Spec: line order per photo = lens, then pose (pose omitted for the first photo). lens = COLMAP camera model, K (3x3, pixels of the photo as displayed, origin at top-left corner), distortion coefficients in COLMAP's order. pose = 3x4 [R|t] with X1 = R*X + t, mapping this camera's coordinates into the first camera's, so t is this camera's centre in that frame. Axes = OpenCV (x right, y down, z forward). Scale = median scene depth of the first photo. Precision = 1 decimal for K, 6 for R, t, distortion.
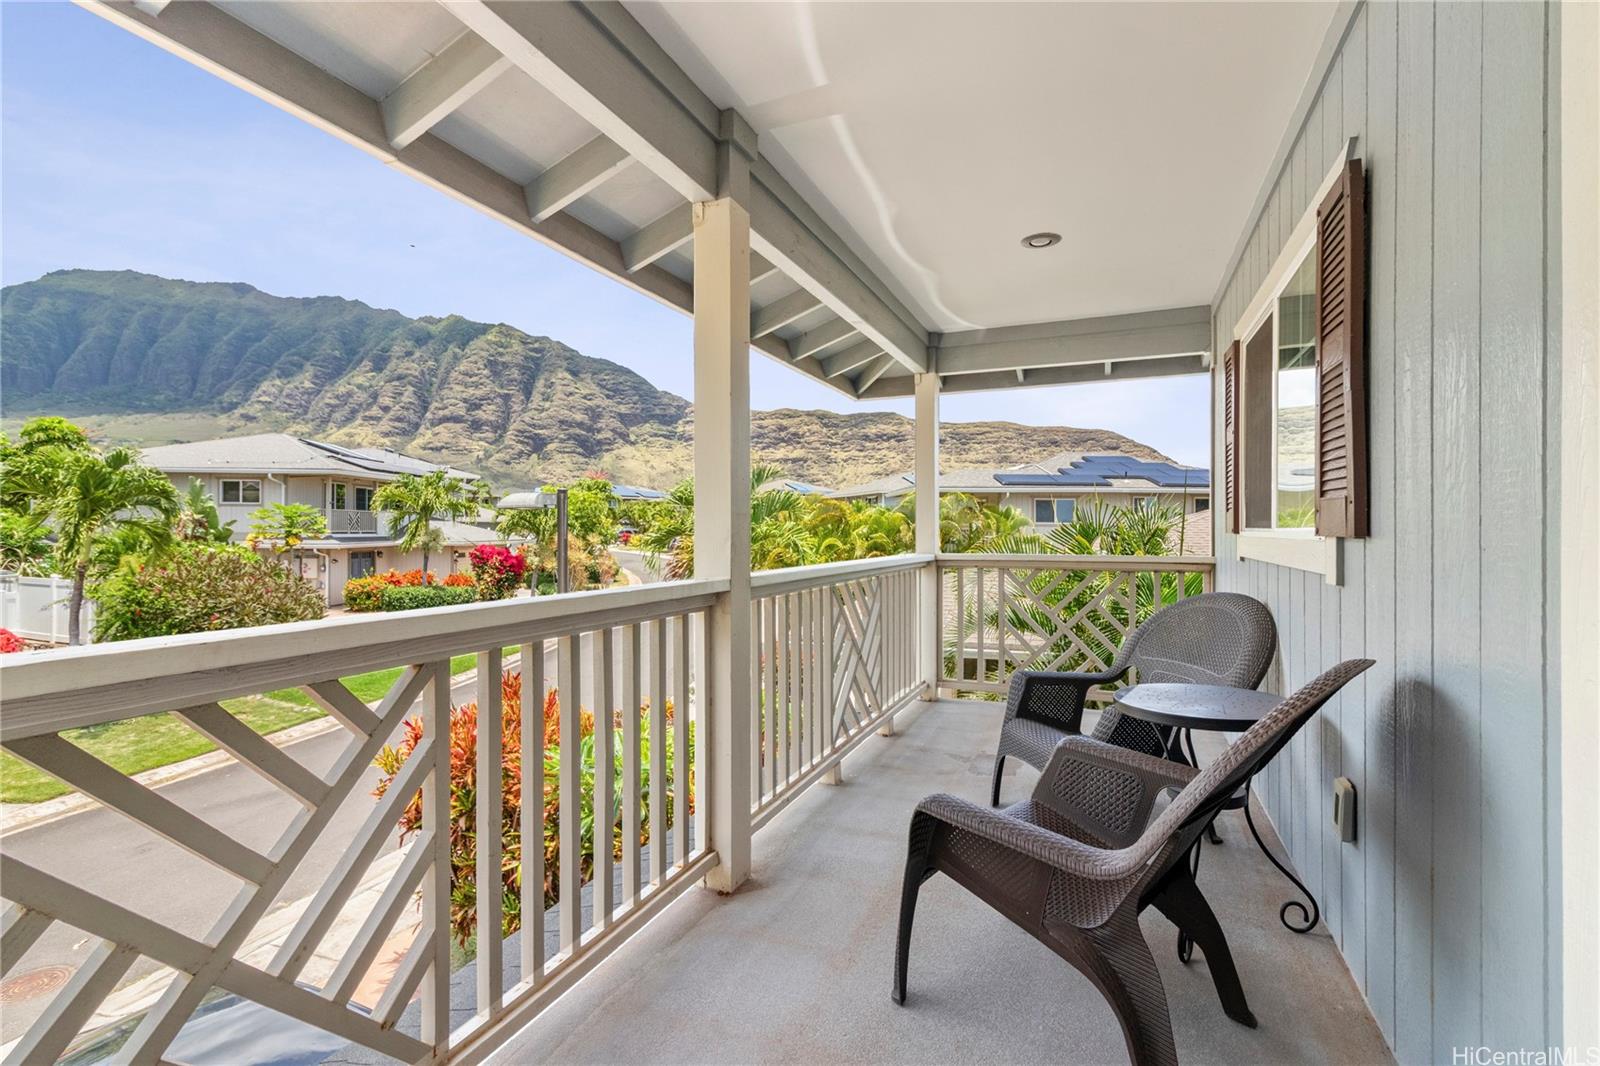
lens RADIAL K [[745.7, 0, 800.0], [0, 745.7, 533.0], [0, 0, 1]] dist [0.000311, 0.000270]
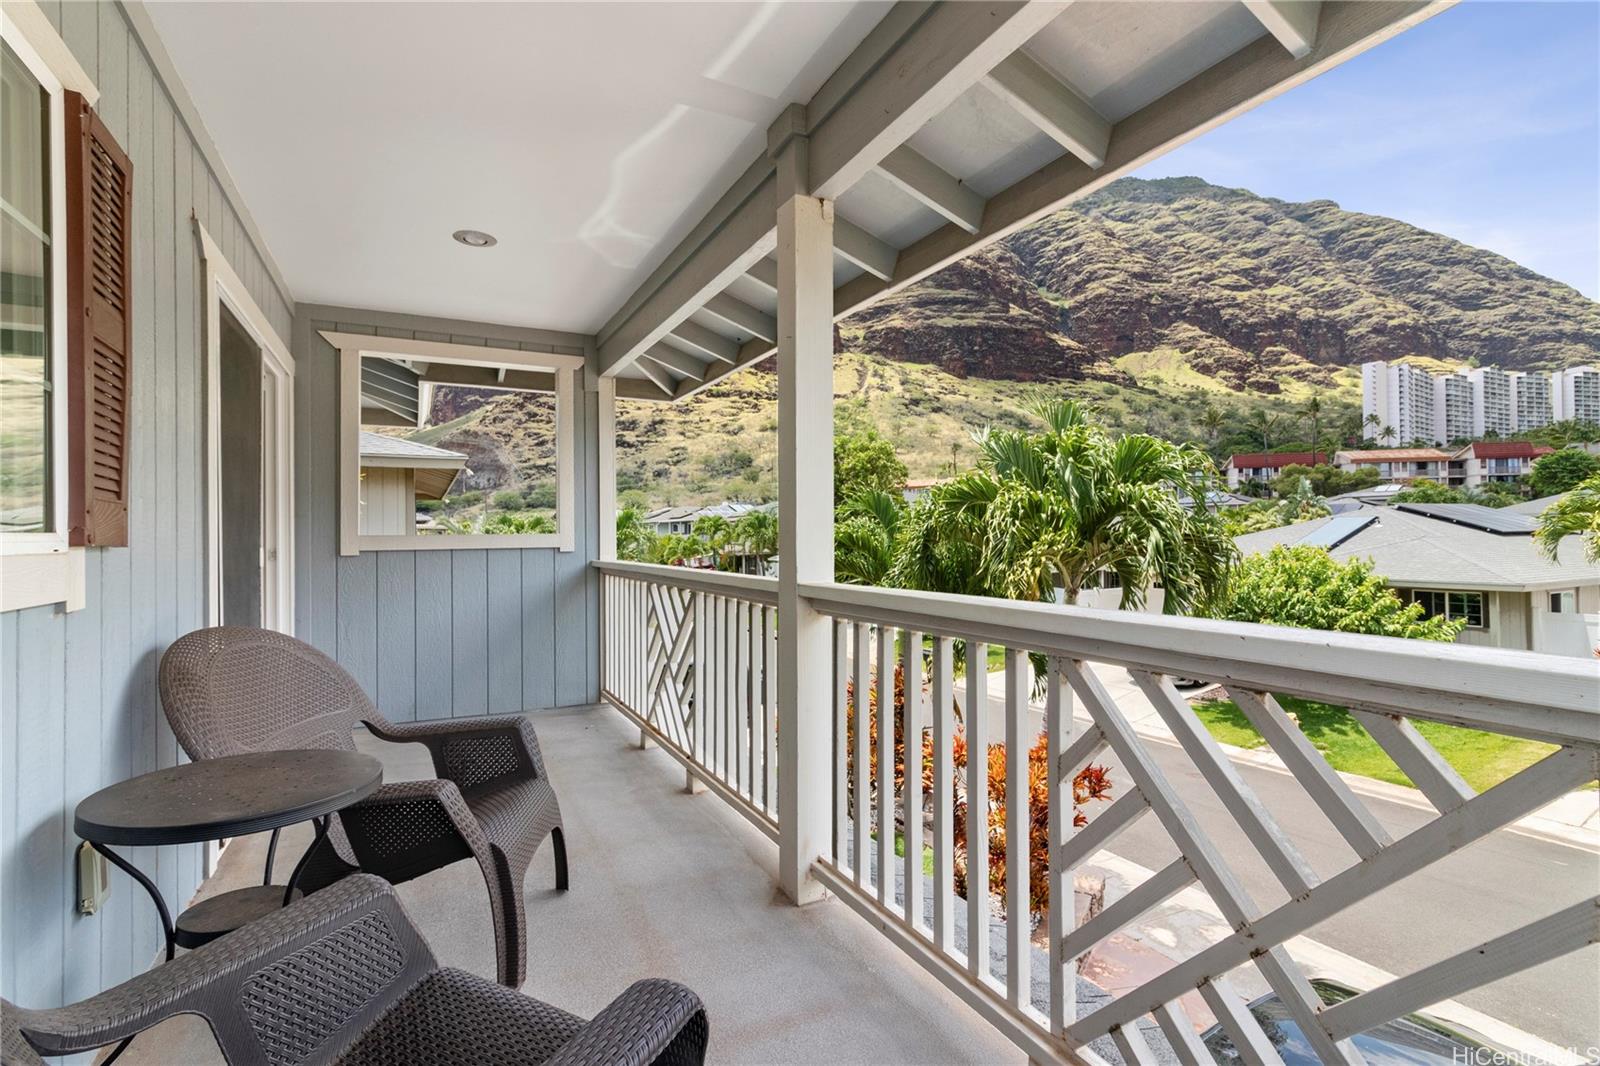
lens RADIAL K [[749.1, 0, 802.9], [0, 749.1, 543.2], [0, 0, 1]] dist [0.001480, 0.000145]
pose [[-0.628312, 0.000044, -0.777961, 0.556364], [-0.013732, 0.999844, 0.011147, -0.005993], [0.777840, 0.017687, -0.628213, 1.331827]]
